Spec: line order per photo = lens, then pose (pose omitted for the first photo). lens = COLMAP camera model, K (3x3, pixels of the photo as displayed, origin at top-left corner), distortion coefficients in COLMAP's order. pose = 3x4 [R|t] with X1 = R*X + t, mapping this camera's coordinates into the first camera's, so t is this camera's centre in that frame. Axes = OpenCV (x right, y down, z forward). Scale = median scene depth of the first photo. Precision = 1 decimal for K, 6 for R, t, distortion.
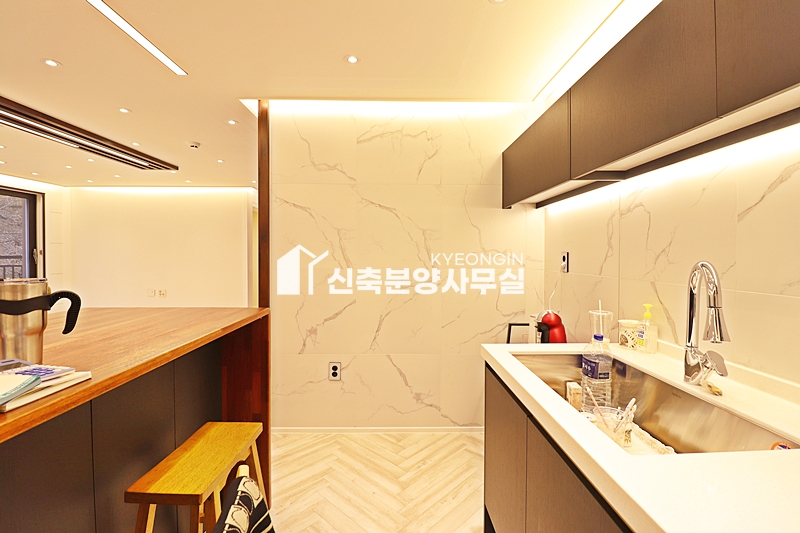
lens RADIAL K [[369.3, 0, 403.0], [0, 369.3, 259.5], [0, 0, 1]] dist [-0.002827, -0.010582]
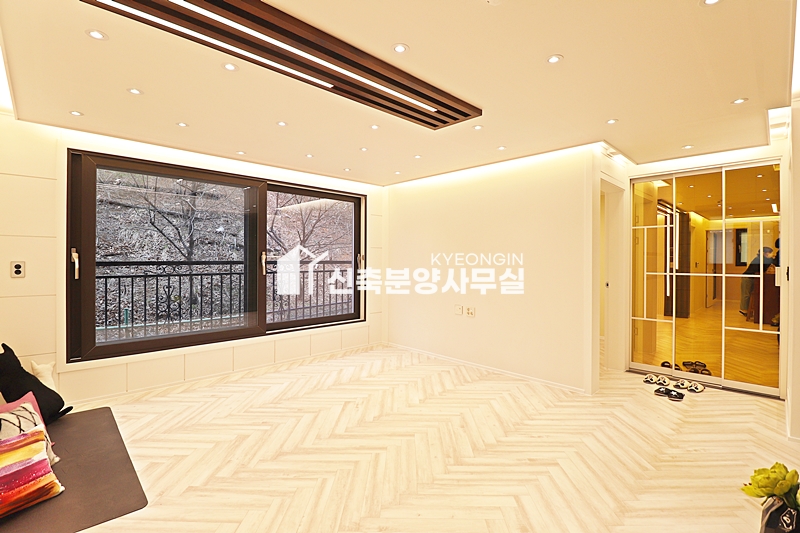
lens RADIAL K [[369.3, 0, 403.0], [0, 369.3, 259.5], [0, 0, 1]] dist [-0.002827, -0.010582]
pose [[0.685659, -0.000621, -0.727923, -0.453377], [-0.012976, 0.999830, -0.013075, -0.006030], [0.727807, 0.018410, 0.685535, 0.860509]]
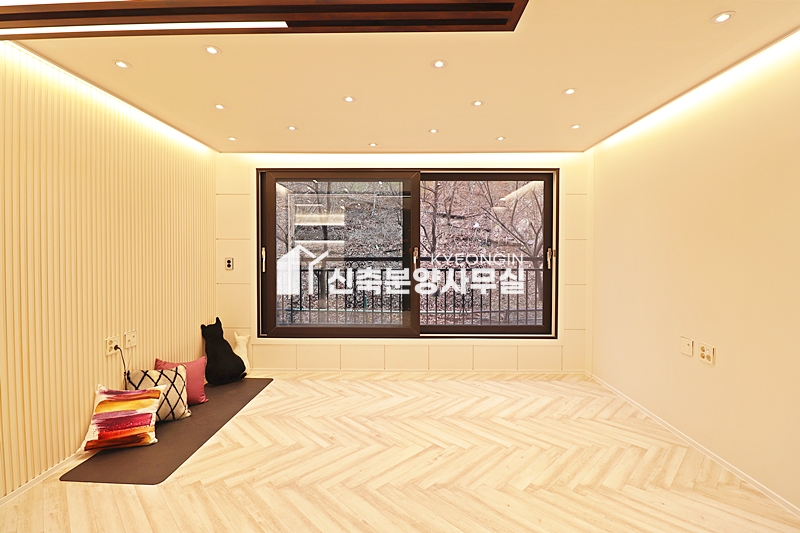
lens RADIAL K [[369.3, 0, 403.0], [0, 369.3, 259.5], [0, 0, 1]] dist [-0.002827, -0.010582]
pose [[-0.028148, 0.013573, -0.999512, -0.555230], [-0.016185, 0.999771, 0.014032, -0.025022], [0.999473, 0.016573, -0.027922, 1.516932]]
